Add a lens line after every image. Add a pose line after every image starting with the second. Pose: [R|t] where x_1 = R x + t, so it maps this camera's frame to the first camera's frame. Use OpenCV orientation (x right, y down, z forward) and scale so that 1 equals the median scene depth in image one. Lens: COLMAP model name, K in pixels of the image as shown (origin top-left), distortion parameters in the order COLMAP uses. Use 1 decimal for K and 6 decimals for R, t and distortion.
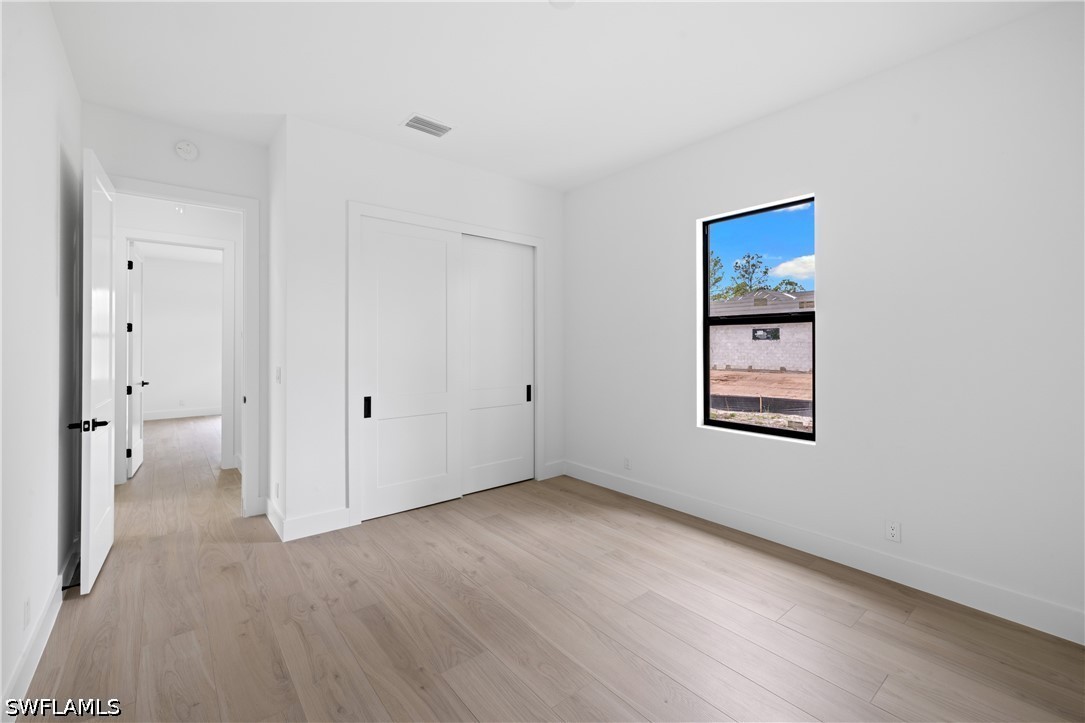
lens RADIAL K [[455.0, 0, 529.9], [0, 455.0, 348.3], [0, 0, 1]] dist [0.000685, 0.001129]
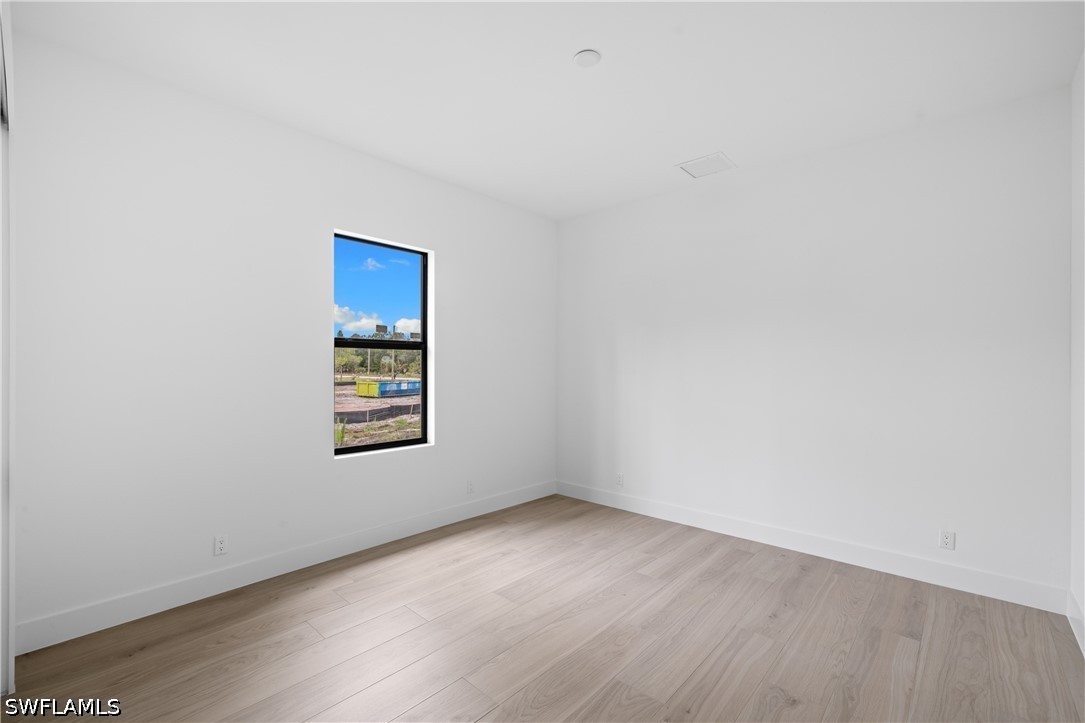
lens RADIAL K [[455.0, 0, 529.9], [0, 455.0, 348.3], [0, 0, 1]] dist [0.000685, 0.001129]
pose [[-0.130025, 0.038467, 0.990764, -0.953911], [0.003584, 0.999259, -0.038327, -0.024114], [-0.991504, -0.001432, -0.130067, 1.149501]]
